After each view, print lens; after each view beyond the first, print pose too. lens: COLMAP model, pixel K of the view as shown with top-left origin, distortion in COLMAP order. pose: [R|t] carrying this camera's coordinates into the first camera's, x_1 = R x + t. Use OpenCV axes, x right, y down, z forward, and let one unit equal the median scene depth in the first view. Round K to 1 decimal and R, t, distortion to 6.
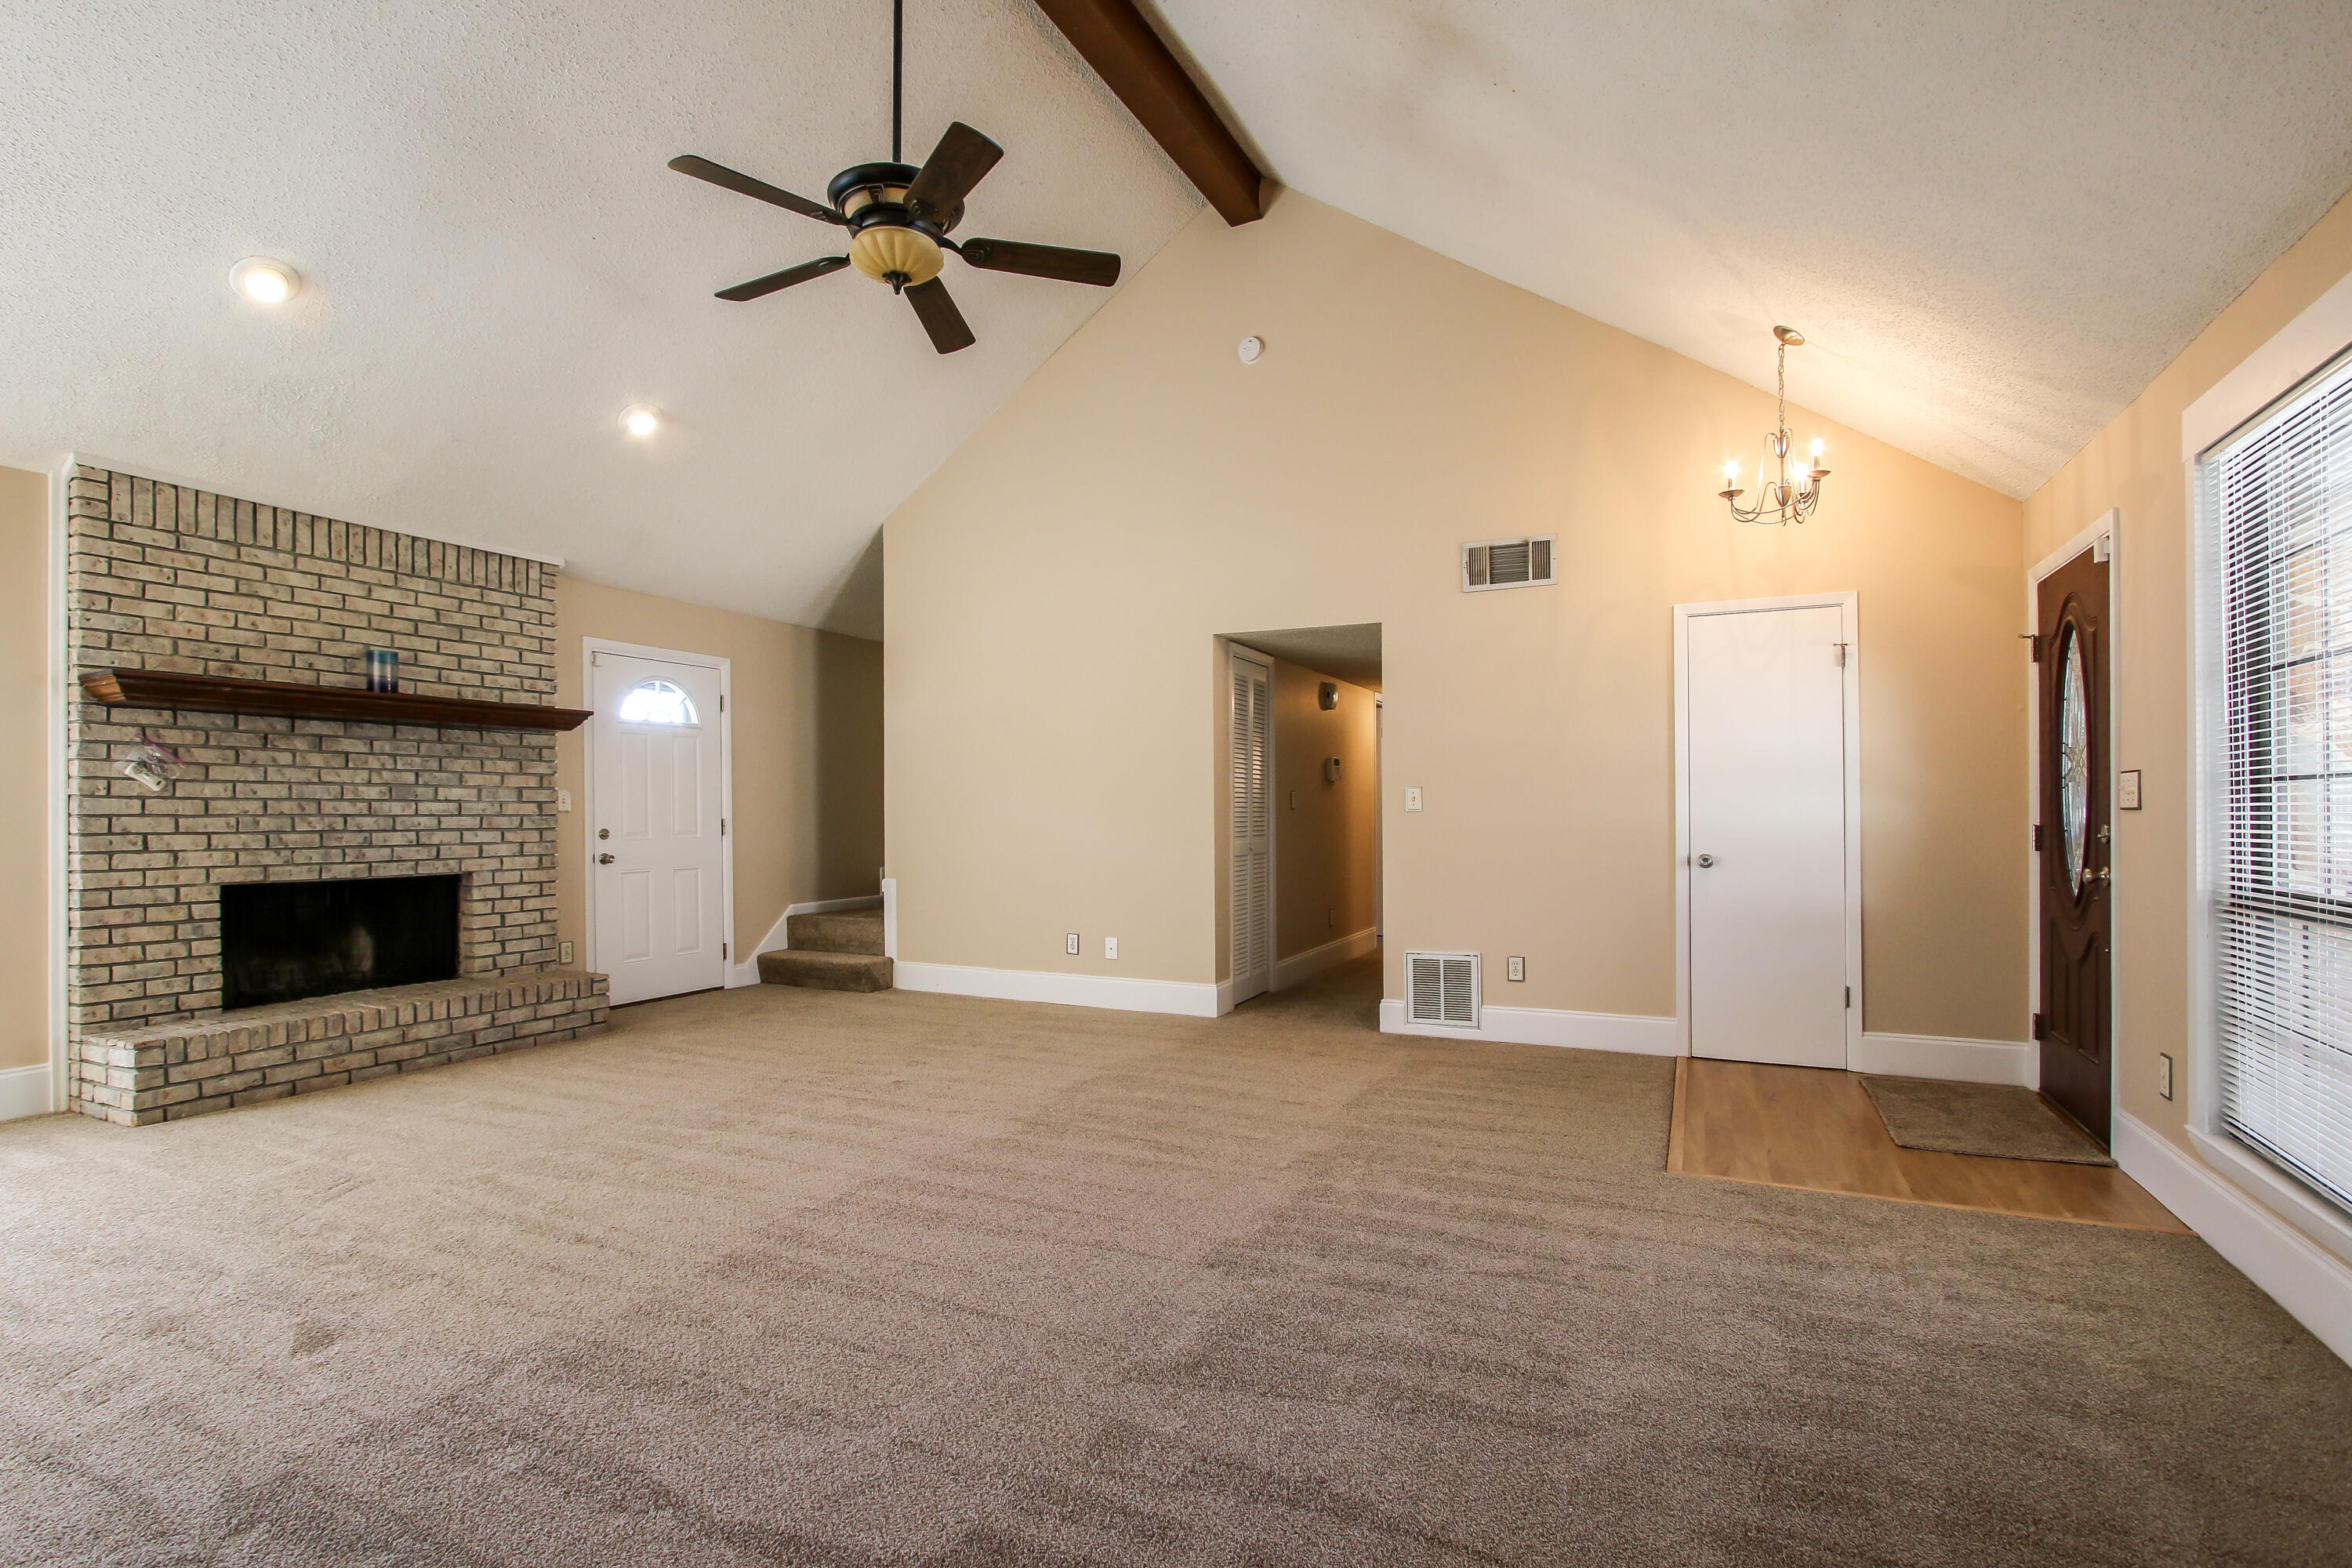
lens RADIAL K [[1112.9, 0, 1157.4], [0, 1112.9, 799.9], [0, 0, 1]] dist [-0.015457, 0.000003]
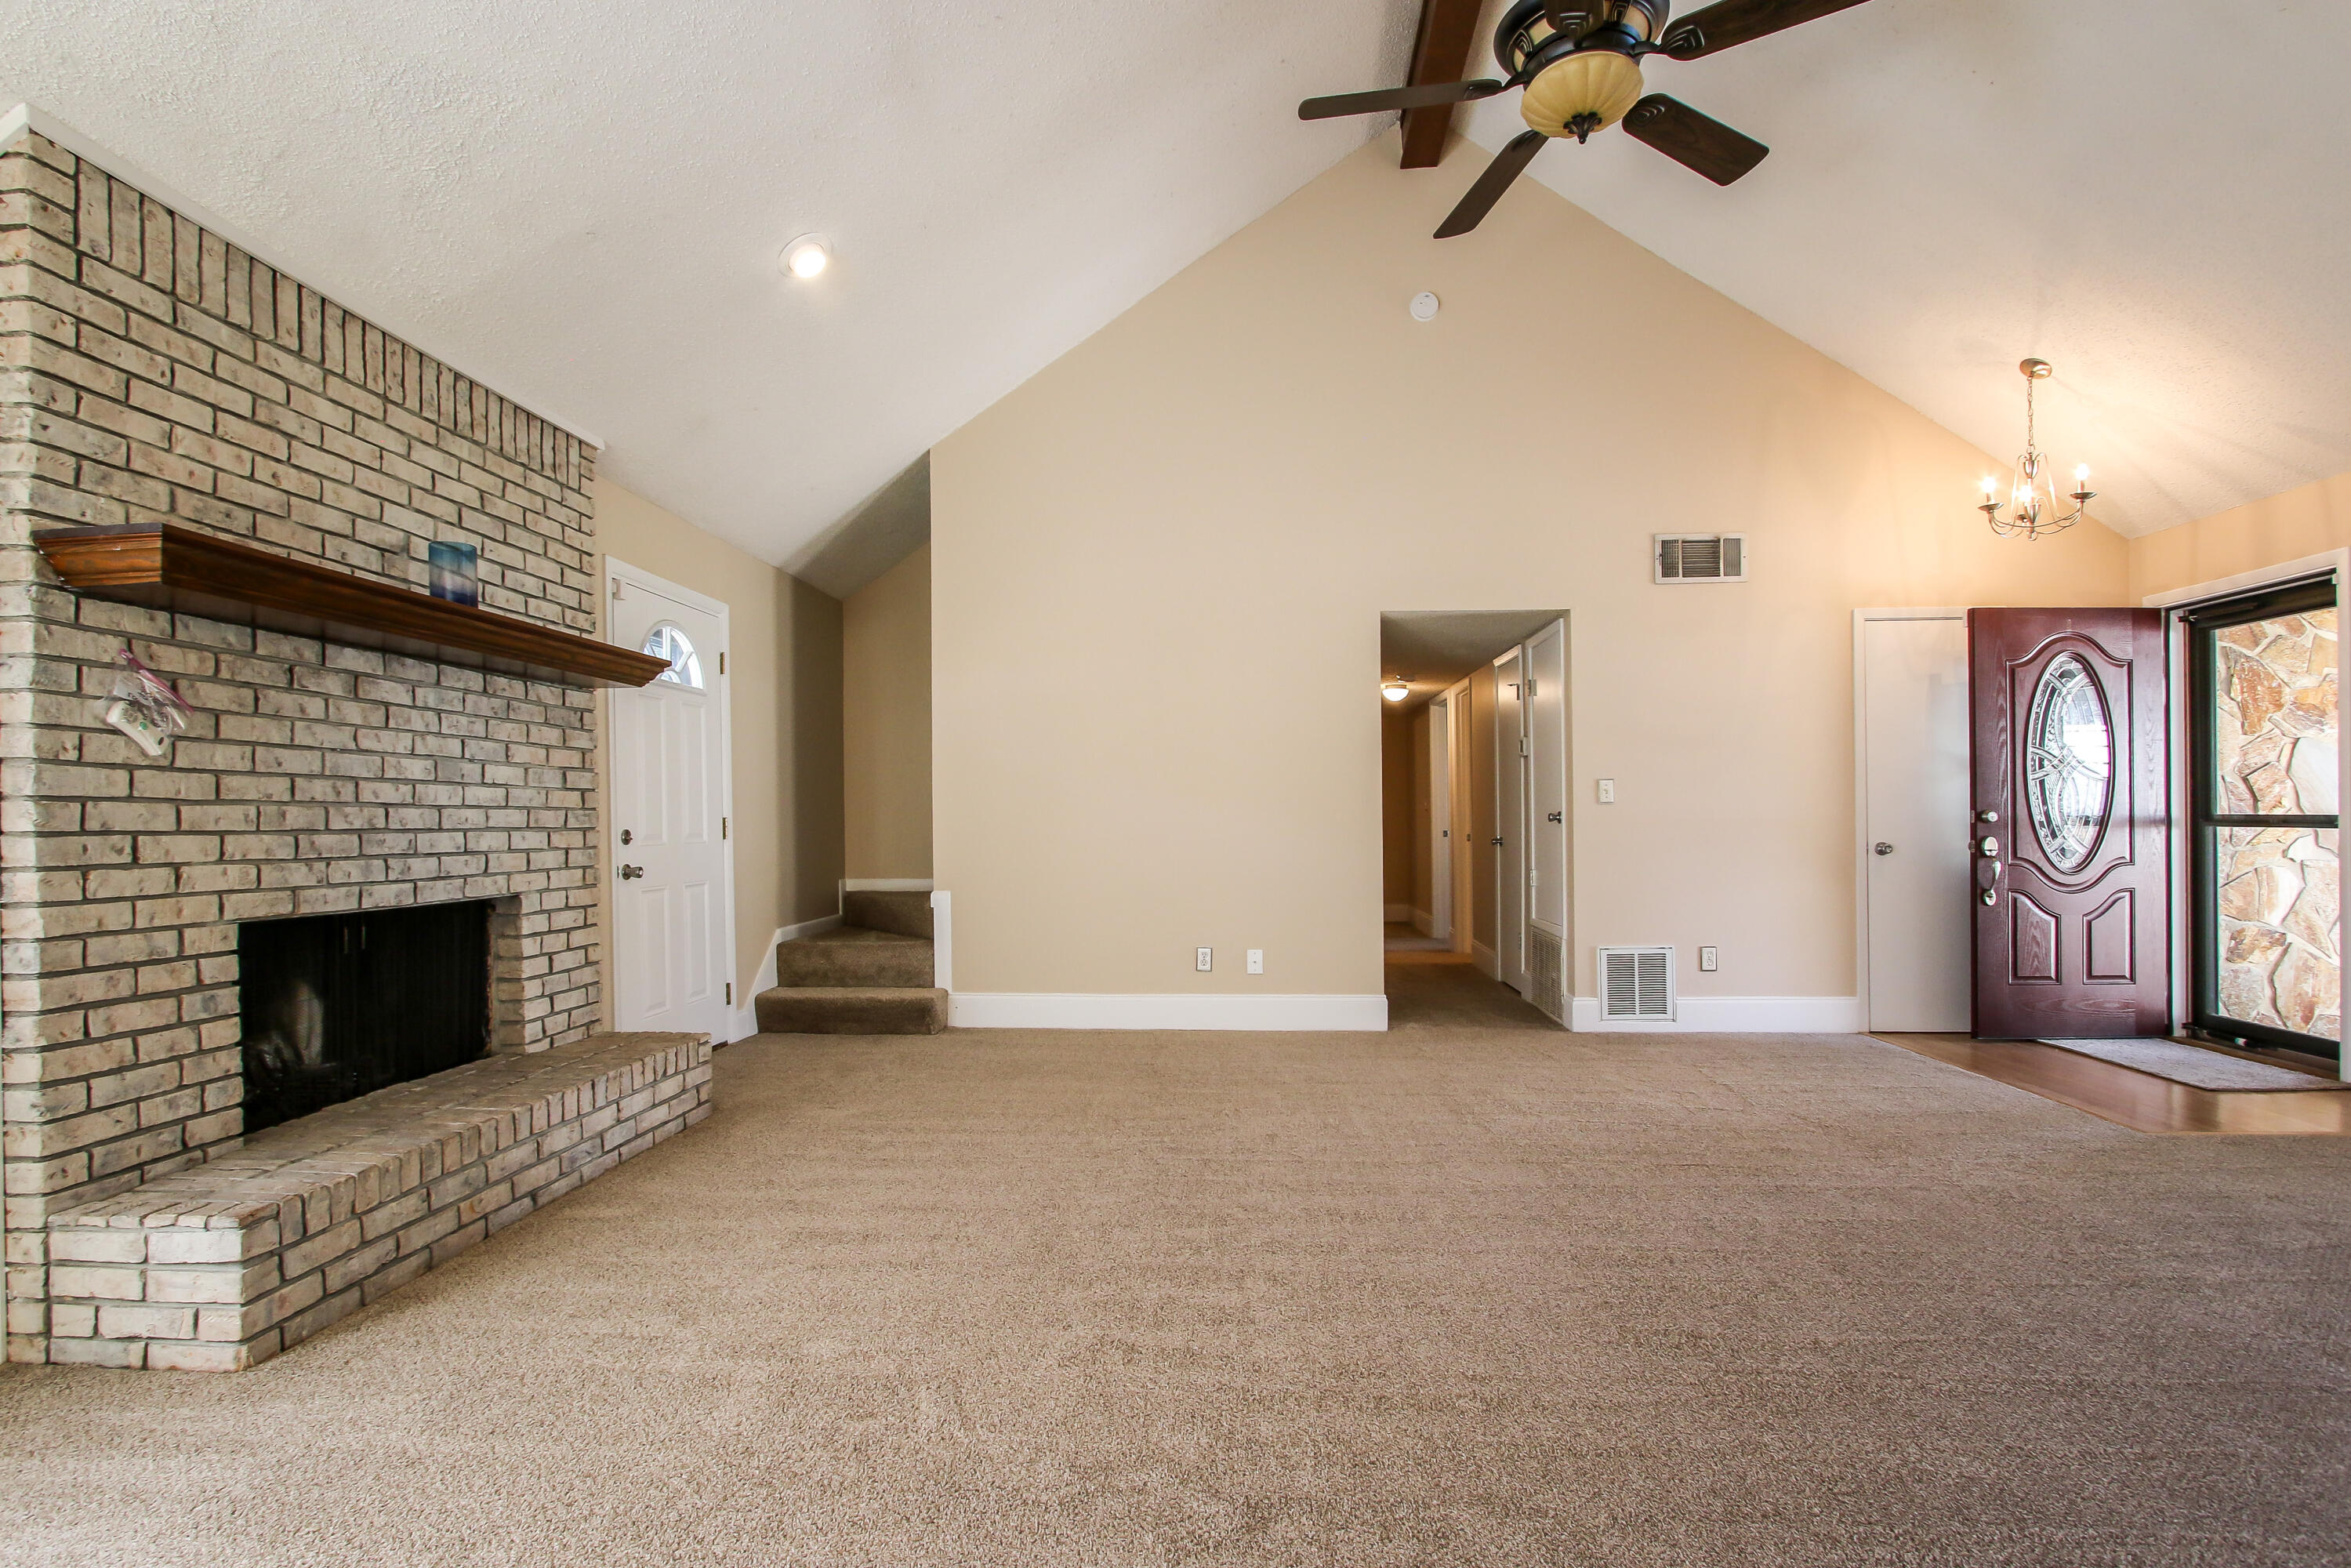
lens RADIAL K [[1139.3, 0, 1168.9], [0, 1139.3, 810.3], [0, 0, 1]] dist [-0.016277, 0.001140]
pose [[0.925575, -0.000828, 0.378562, -0.565412], [0.000542, 0.999999, 0.000862, 0.016630], [-0.378563, -0.000593, 0.925575, 0.245882]]
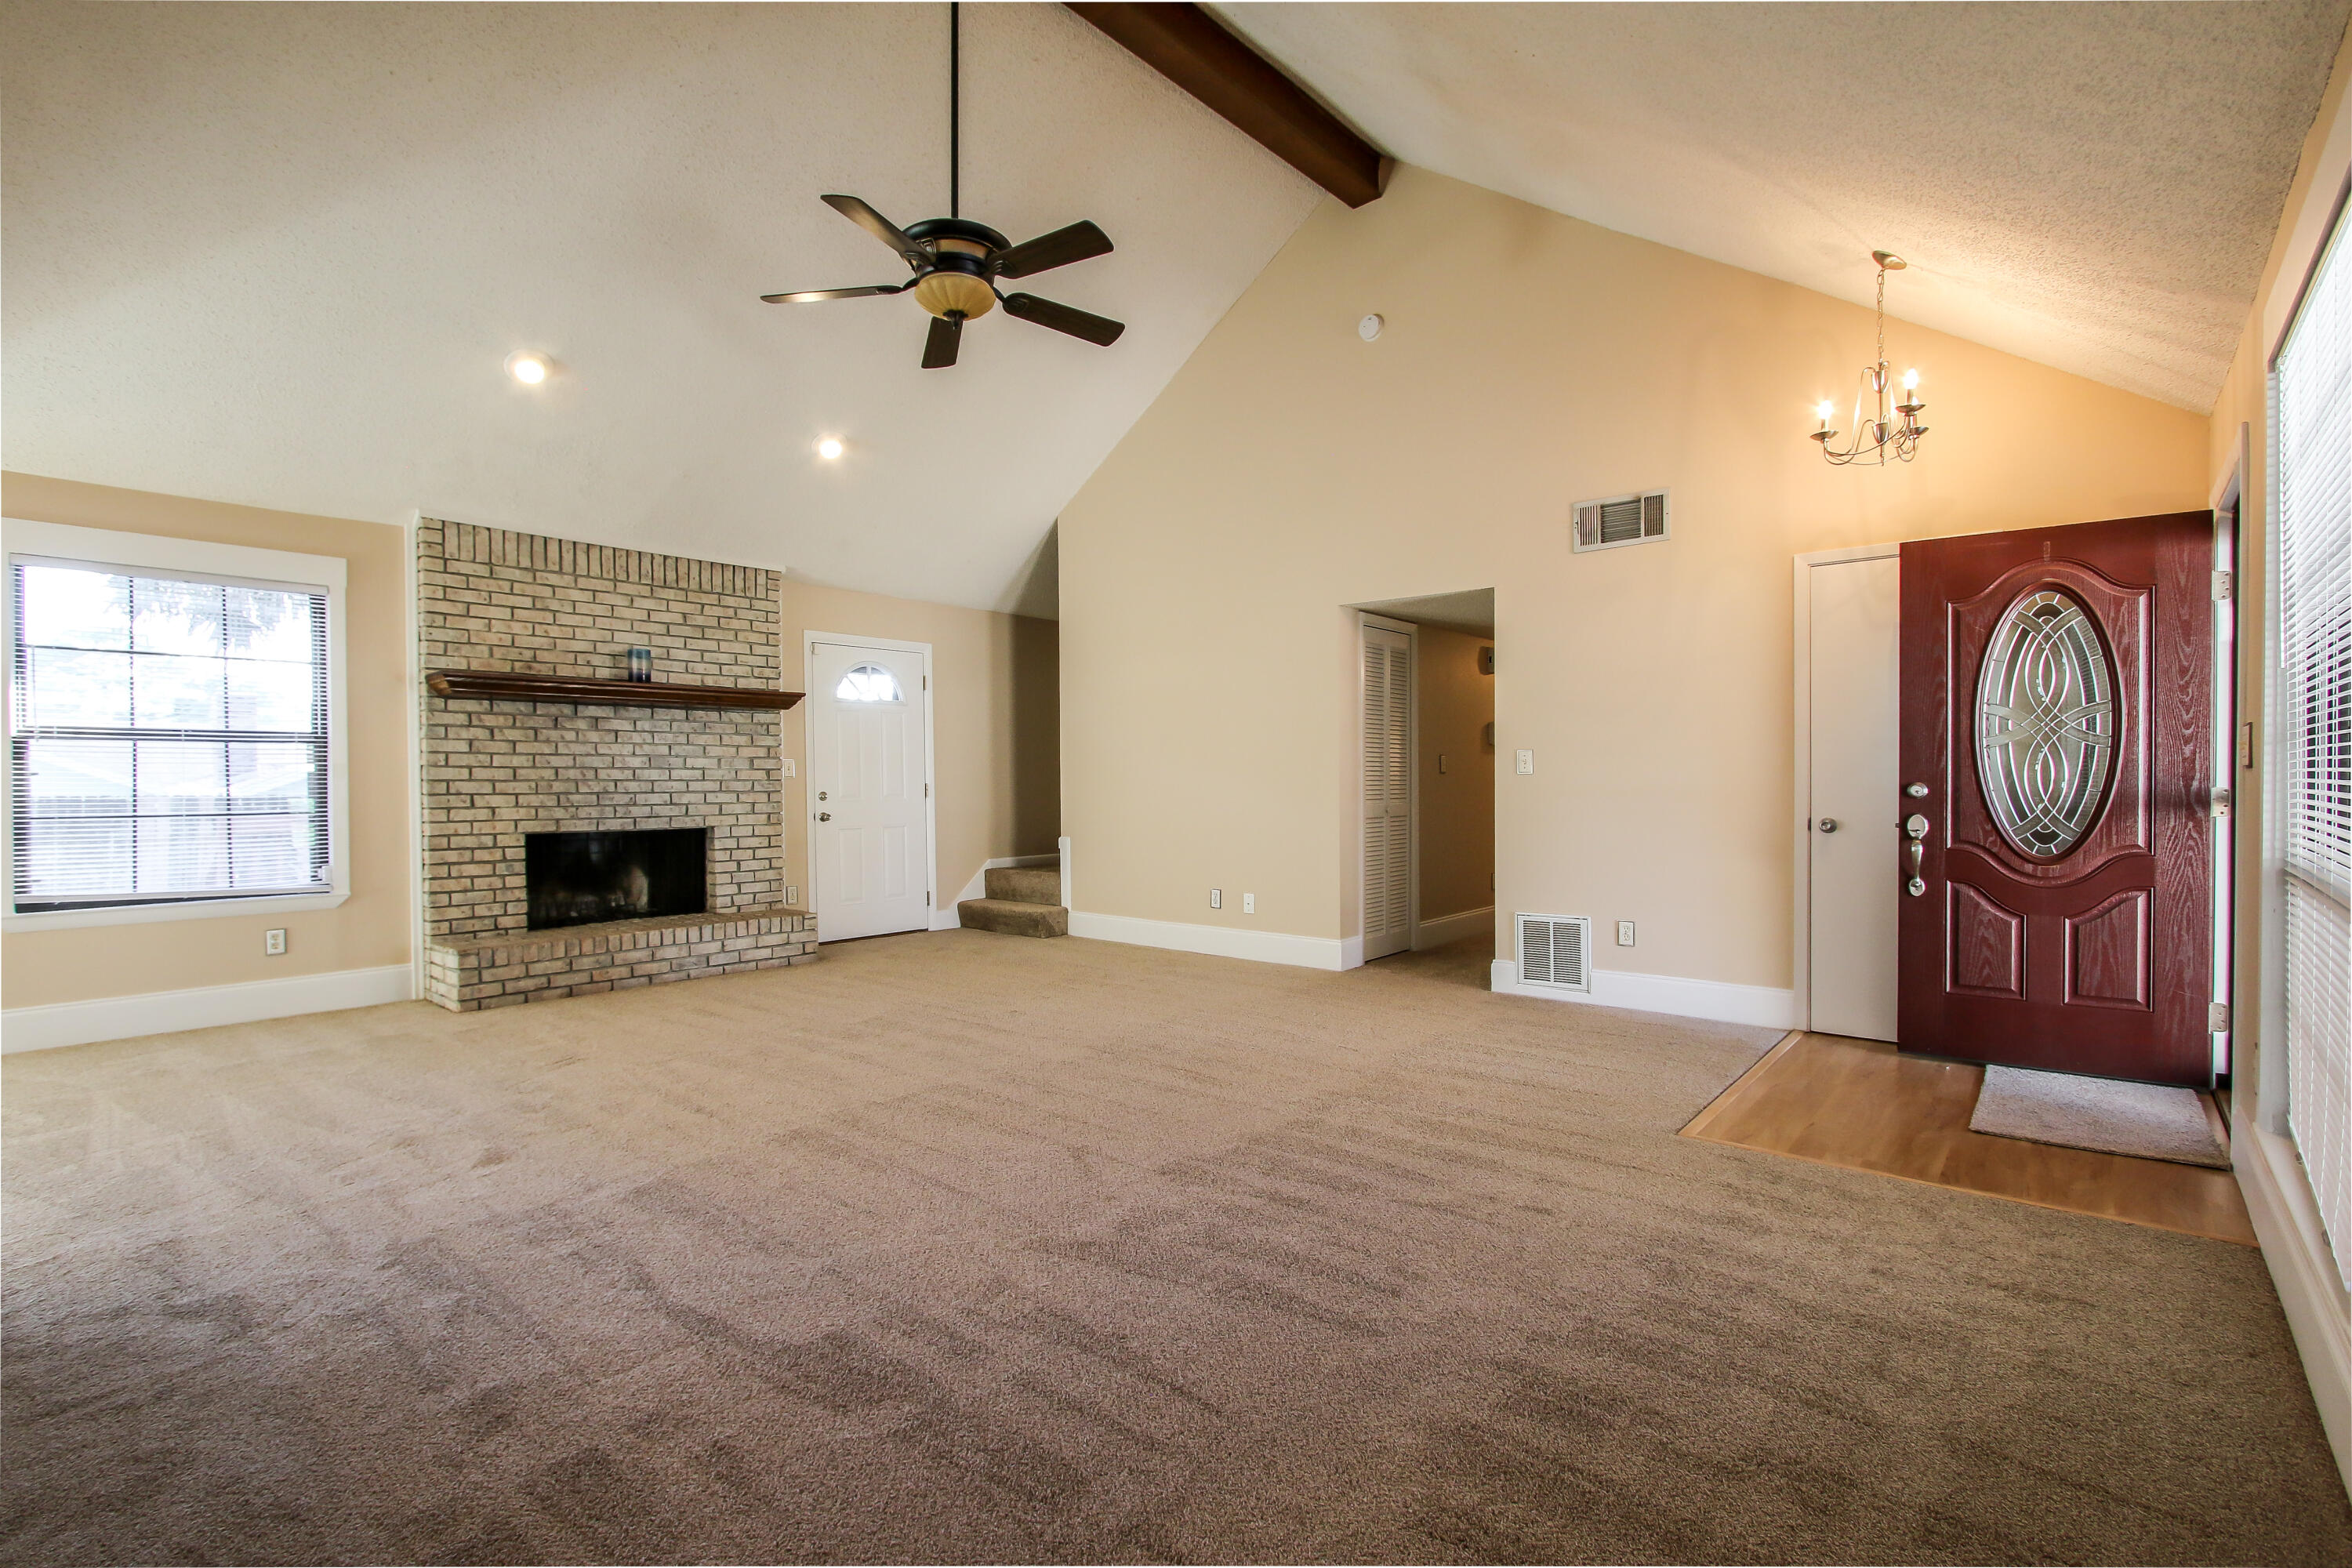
lens RADIAL K [[1083.5, 0, 1154.3], [0, 1083.5, 788.5], [0, 0, 1]] dist [-0.014642, 0.001020]
pose [[0.965936, -0.000108, -0.258782, 0.179044], [0.005157, 0.999809, 0.018833, 0.003211], [0.258730, -0.019526, 0.965752, -0.034866]]
